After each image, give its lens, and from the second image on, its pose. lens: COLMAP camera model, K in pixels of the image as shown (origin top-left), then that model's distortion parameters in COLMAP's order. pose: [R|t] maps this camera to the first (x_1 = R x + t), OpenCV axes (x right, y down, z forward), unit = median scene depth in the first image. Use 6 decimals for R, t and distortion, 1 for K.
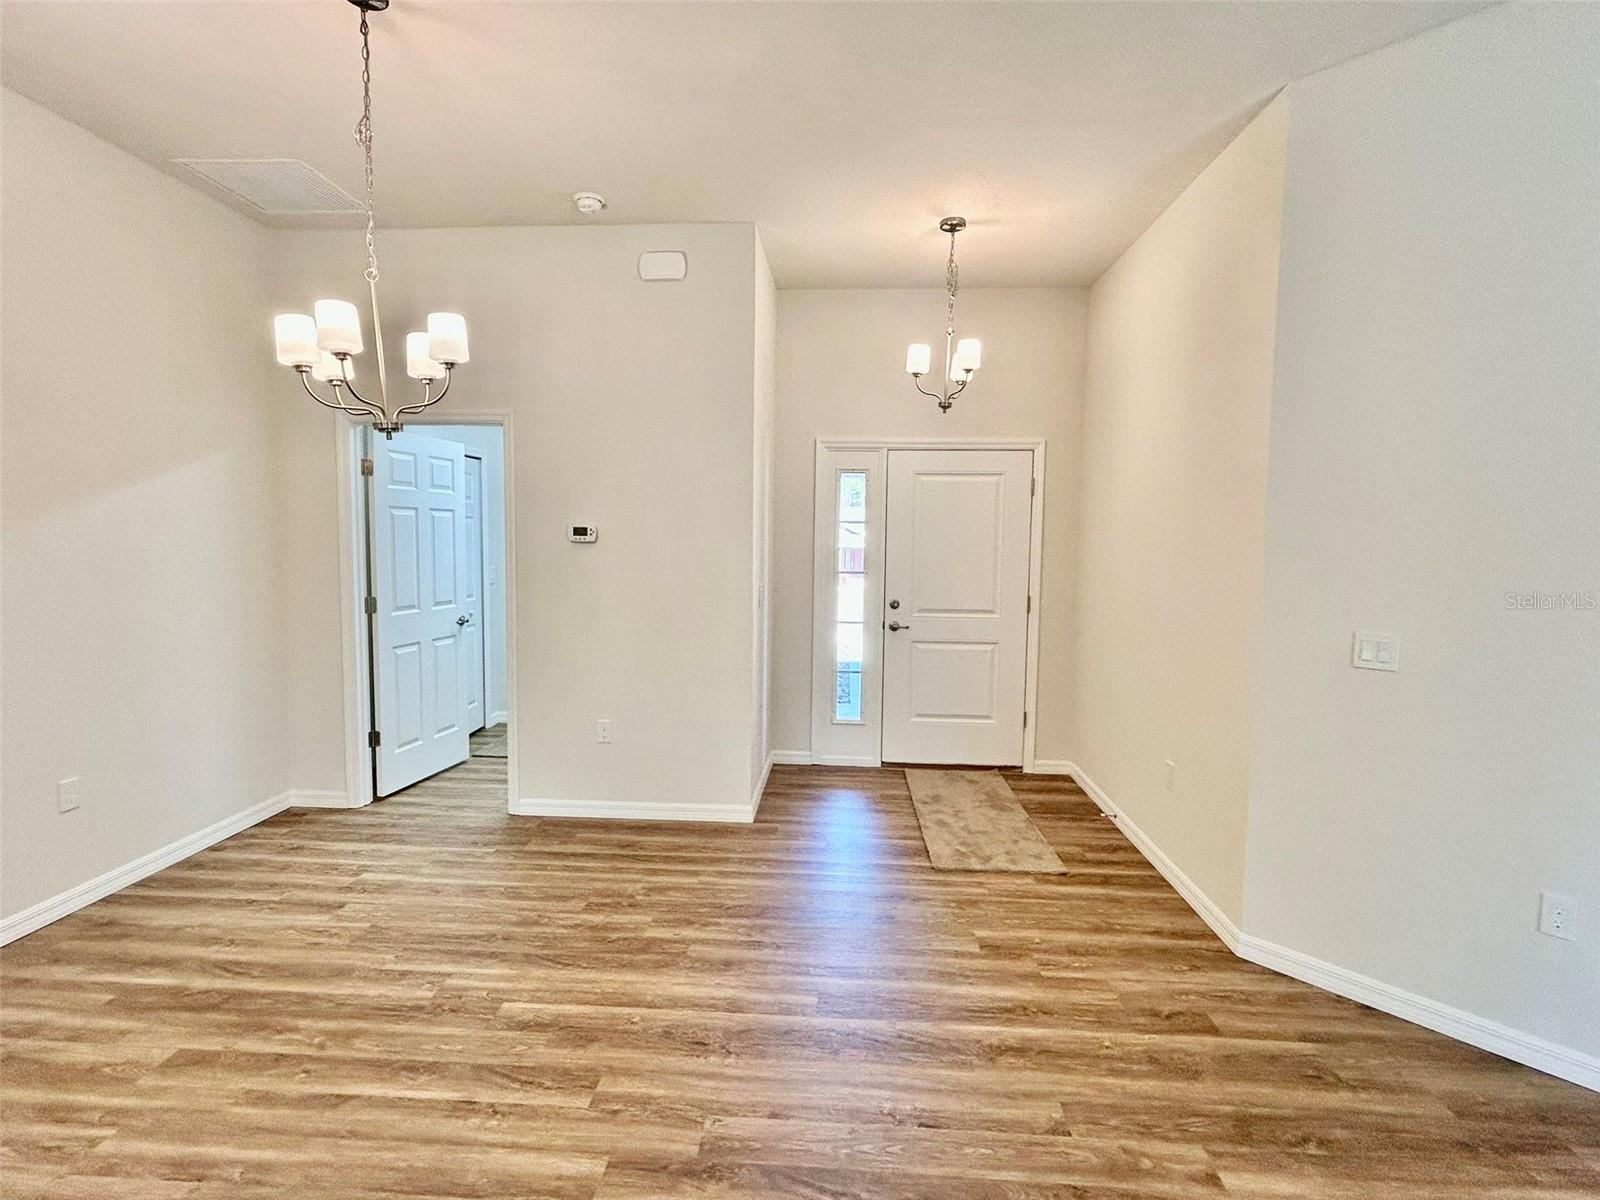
lens RADIAL K [[801.5, 0, 800.0], [0, 801.5, 600.0], [0, 0, 1]] dist [-0.000778, -0.000557]
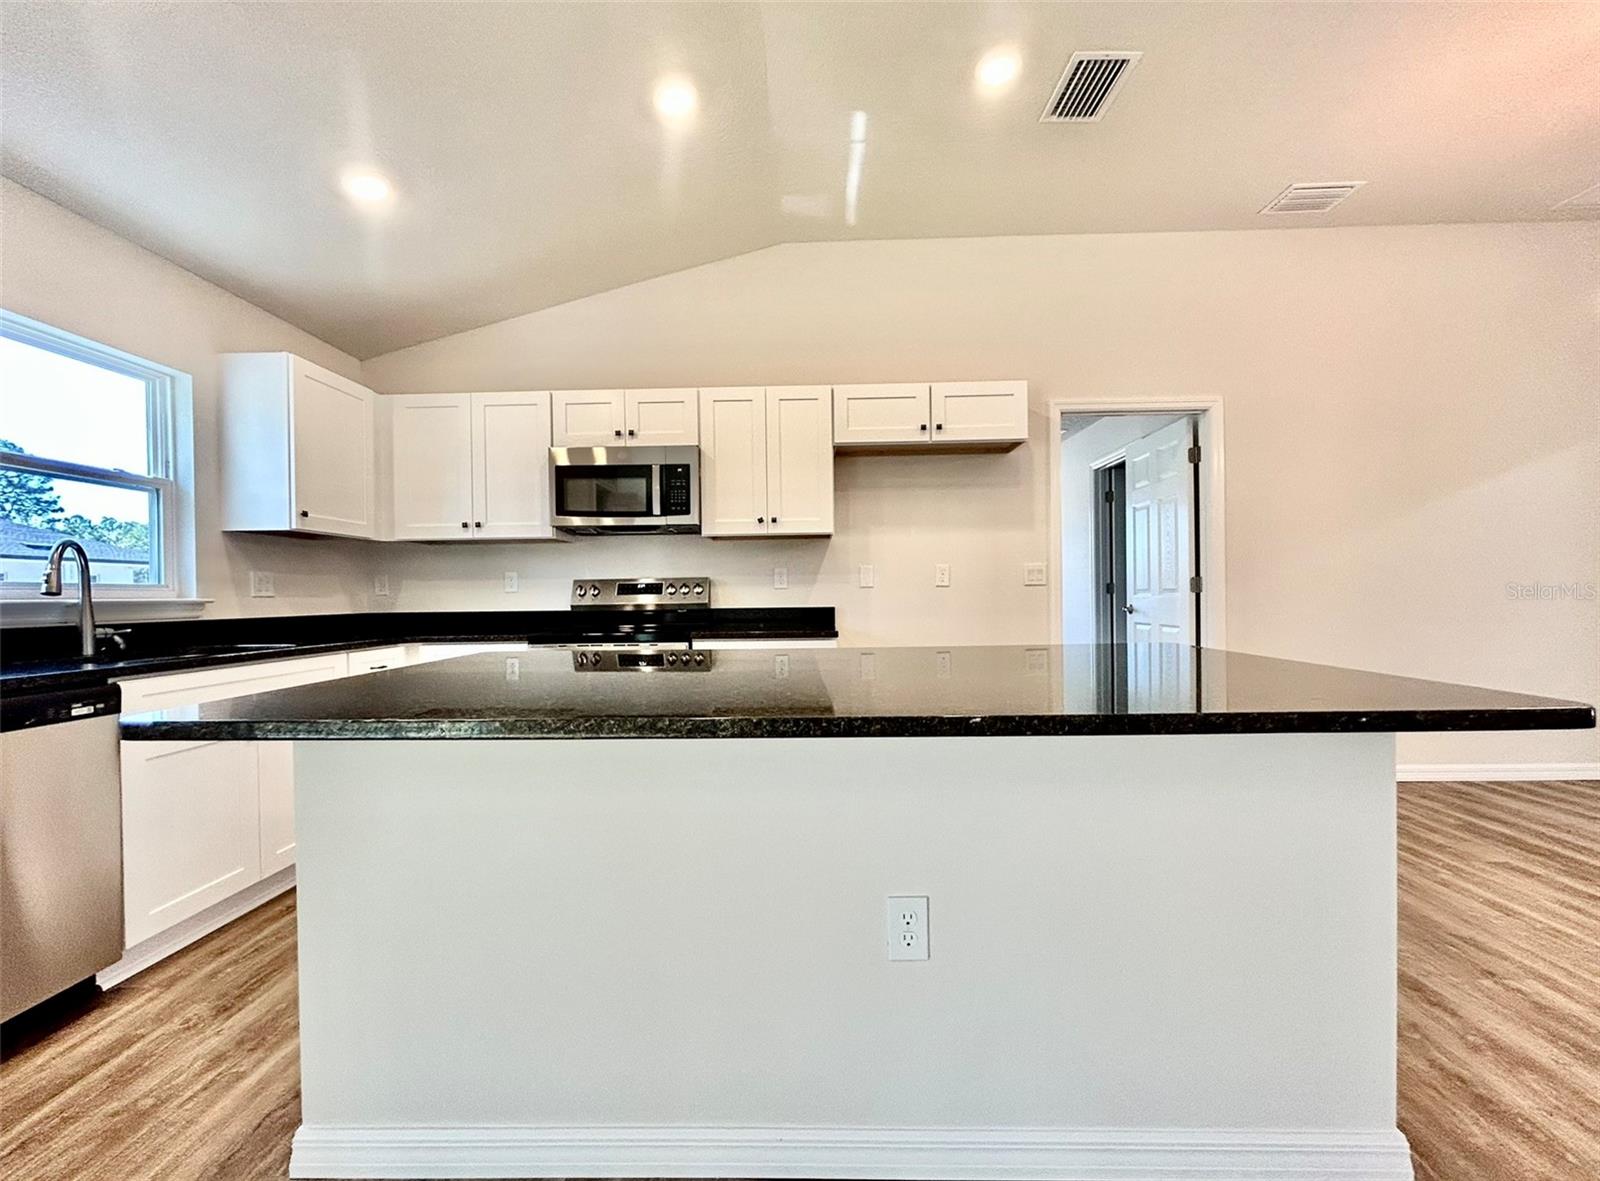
lens RADIAL K [[670.4, 0, 800.7], [0, 670.4, 599.7], [0, 0, 1]] dist [0.000198, -0.000110]
pose [[0.032340, 0.001206, -0.999476, 0.240248], [-0.069474, 0.997583, -0.001044, 0.152900], [0.997059, 0.069471, 0.032346, -0.193810]]
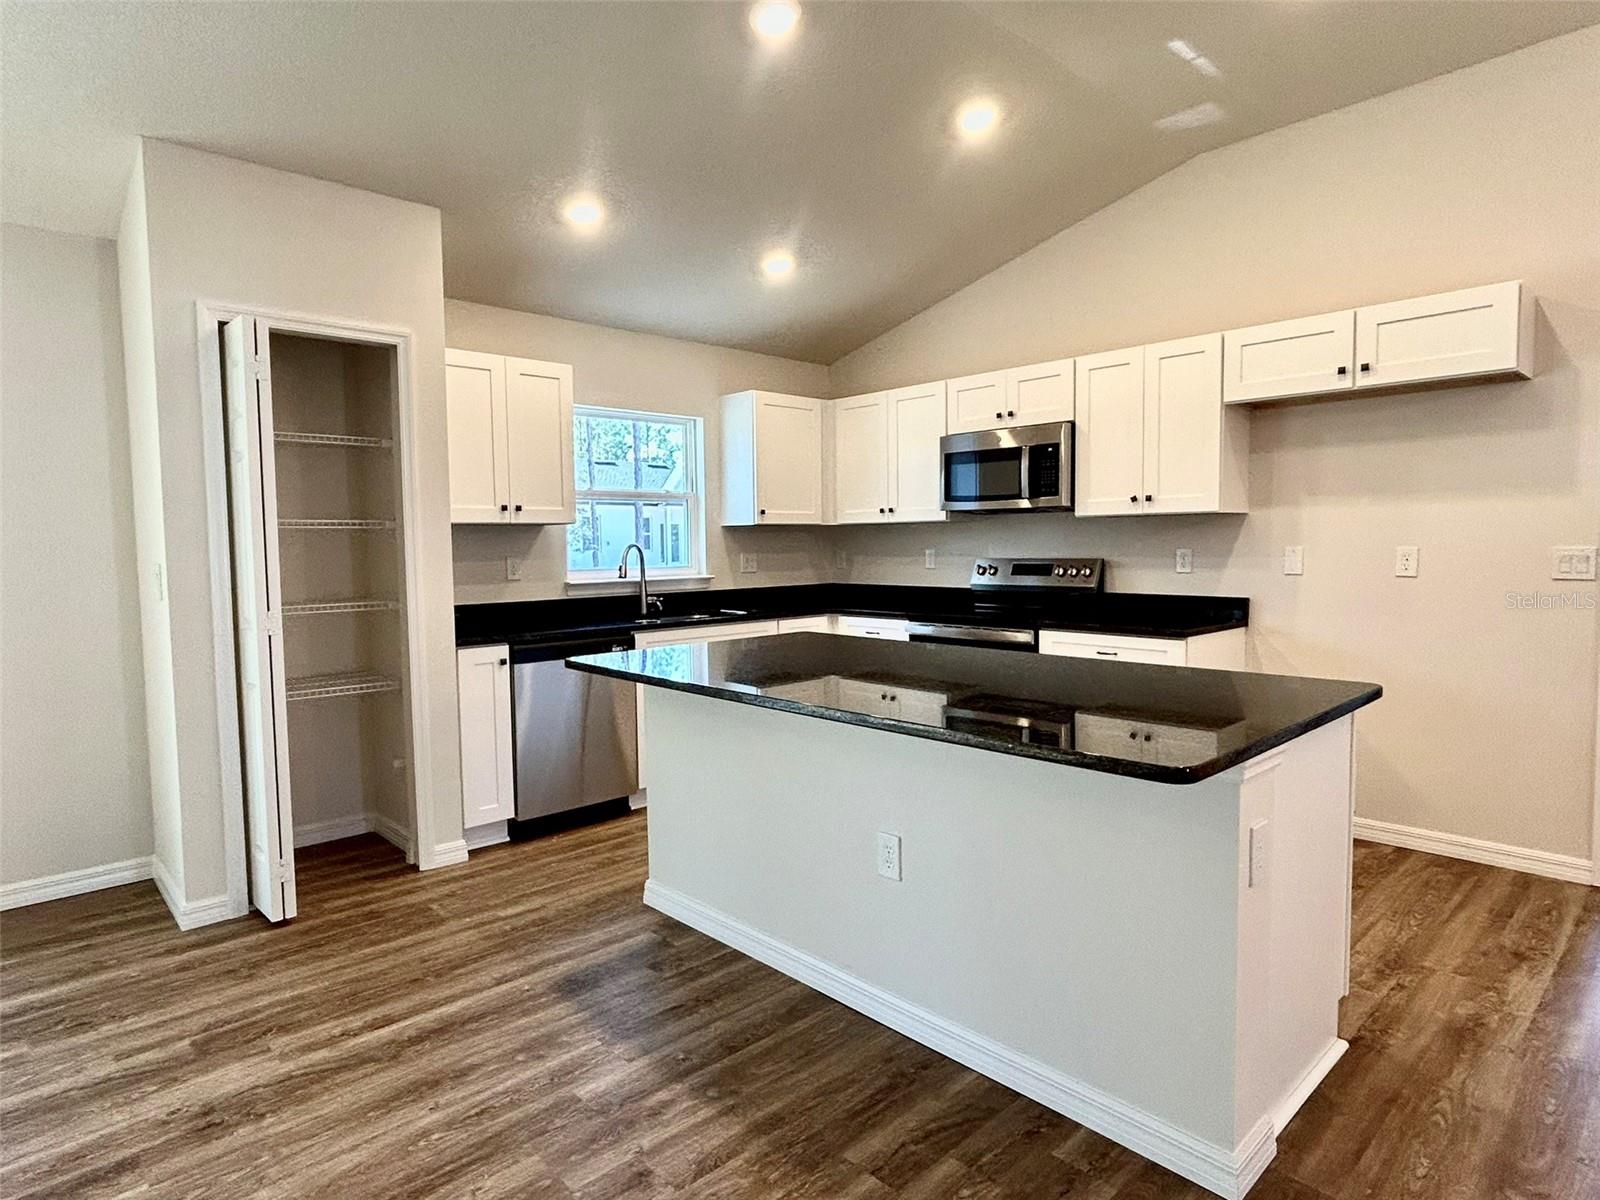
lens RADIAL K [[893.6, 0, 800.0], [0, 893.6, 600.0], [0, 0, 1]] dist [-0.000539, 0.000331]
pose [[-0.687650, 0.047641, -0.724478, 0.438703], [-0.052920, 0.991902, 0.115457, 0.043606], [0.724111, 0.117733, -0.679560, 0.340655]]
